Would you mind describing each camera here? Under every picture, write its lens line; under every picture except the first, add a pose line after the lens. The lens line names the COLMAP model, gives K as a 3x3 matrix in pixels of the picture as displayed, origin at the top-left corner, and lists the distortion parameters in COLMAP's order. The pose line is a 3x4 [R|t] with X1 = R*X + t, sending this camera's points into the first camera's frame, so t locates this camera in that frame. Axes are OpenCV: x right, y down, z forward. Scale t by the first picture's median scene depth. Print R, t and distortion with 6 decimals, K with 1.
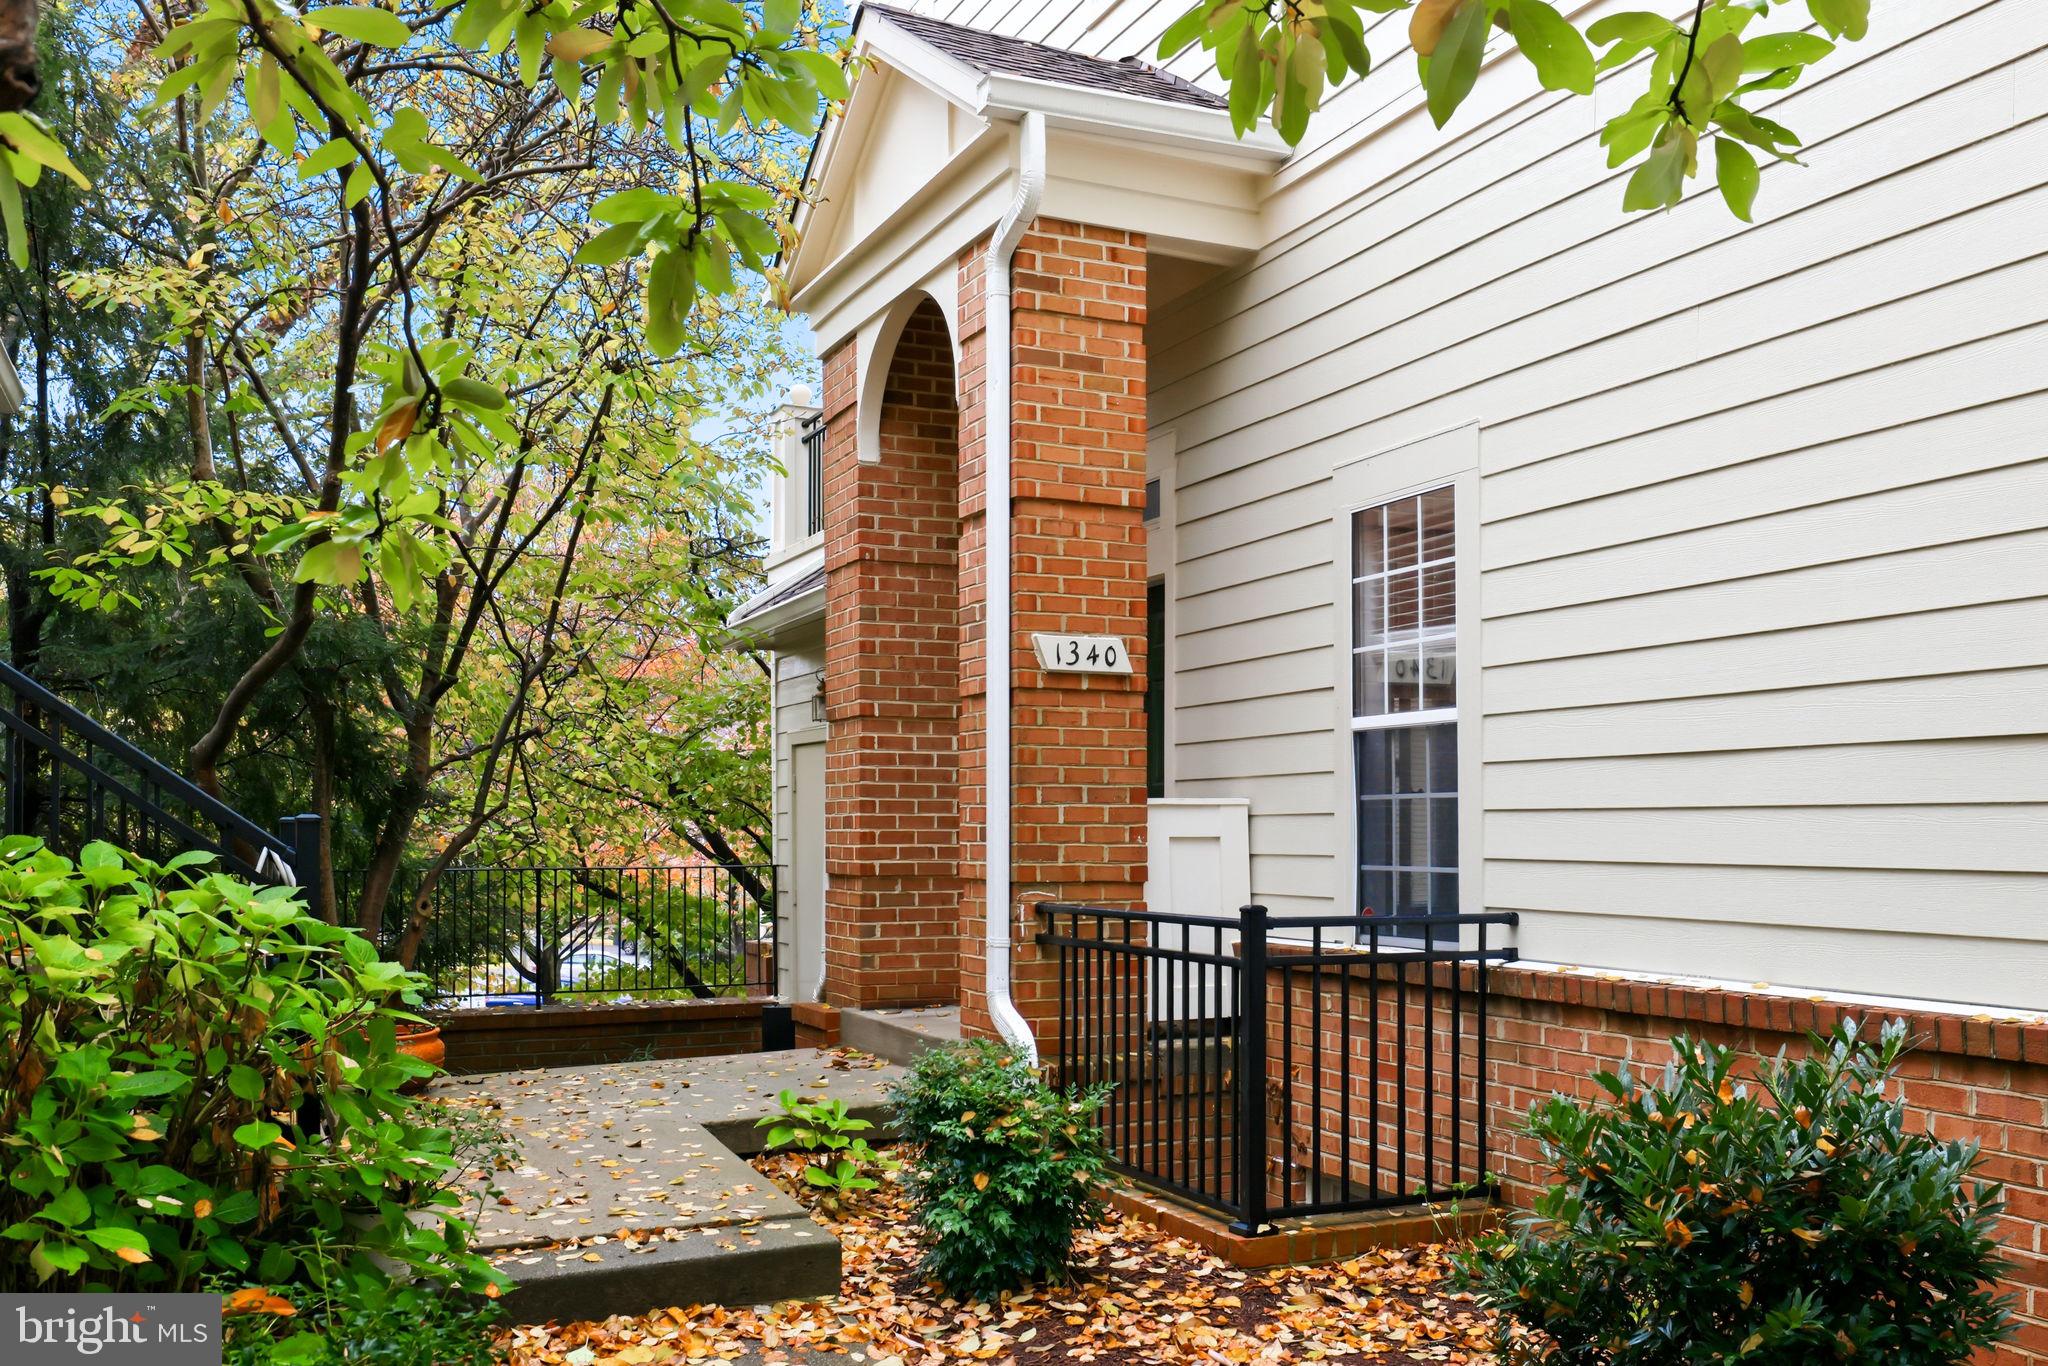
lens RADIAL K [[1656.4, 0, 1021.4], [0, 1656.4, 671.4], [0, 0, 1]] dist [-0.002305, 0.003255]
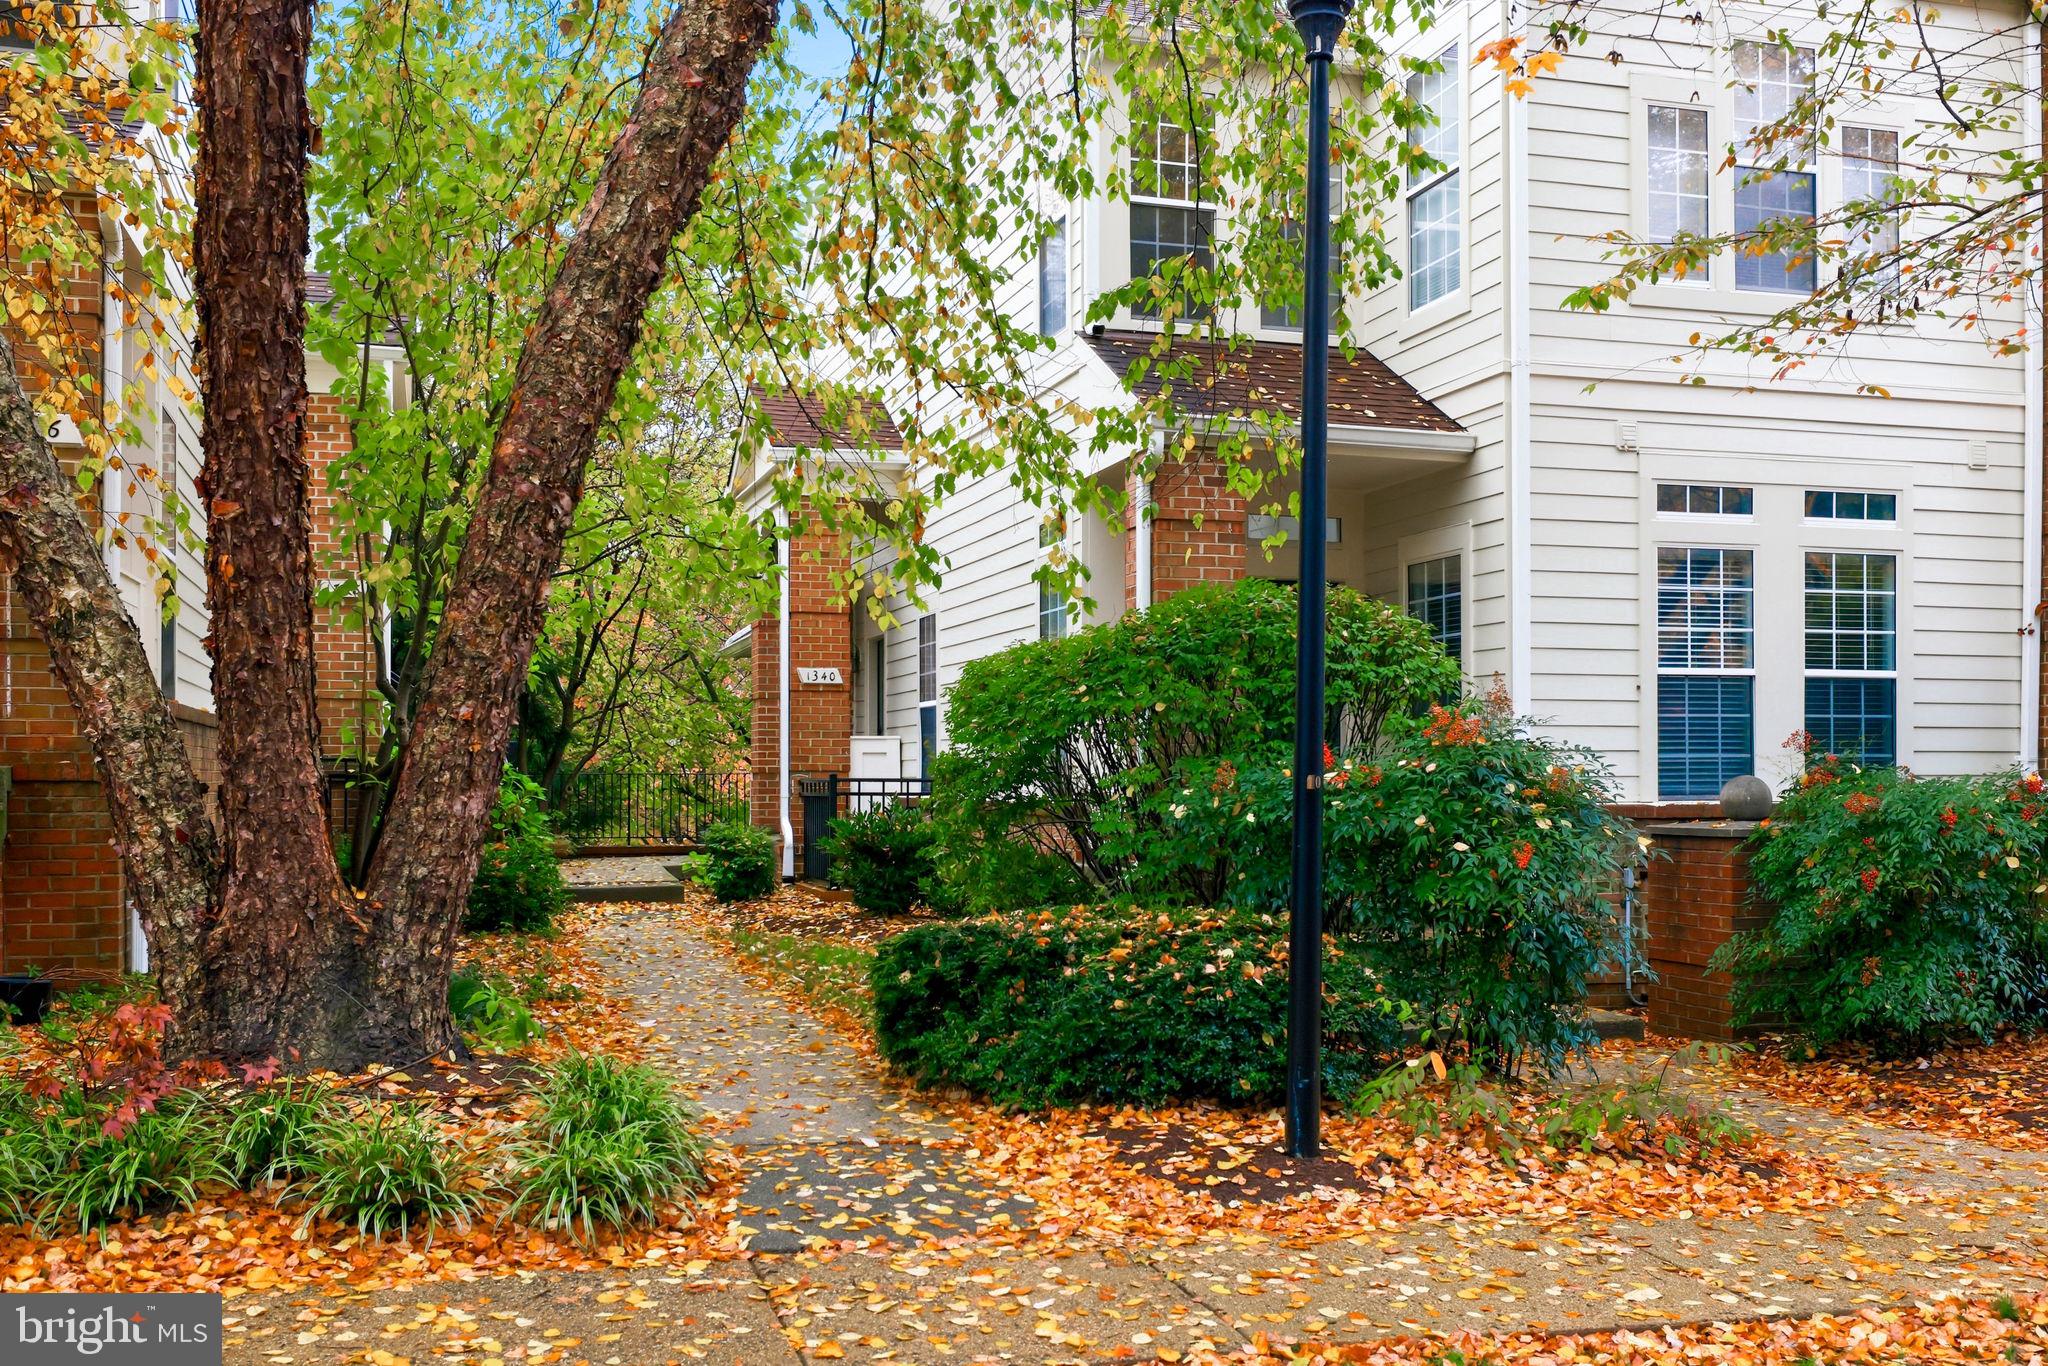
lens RADIAL K [[1656.4, 0, 1021.4], [0, 1656.4, 671.4], [0, 0, 1]] dist [-0.002305, 0.003255]
pose [[0.992031, -0.012111, -0.125408, 0.626557], [0.017267, 0.999046, 0.040110, -0.108116], [0.124803, -0.041956, 0.991294, -1.343724]]
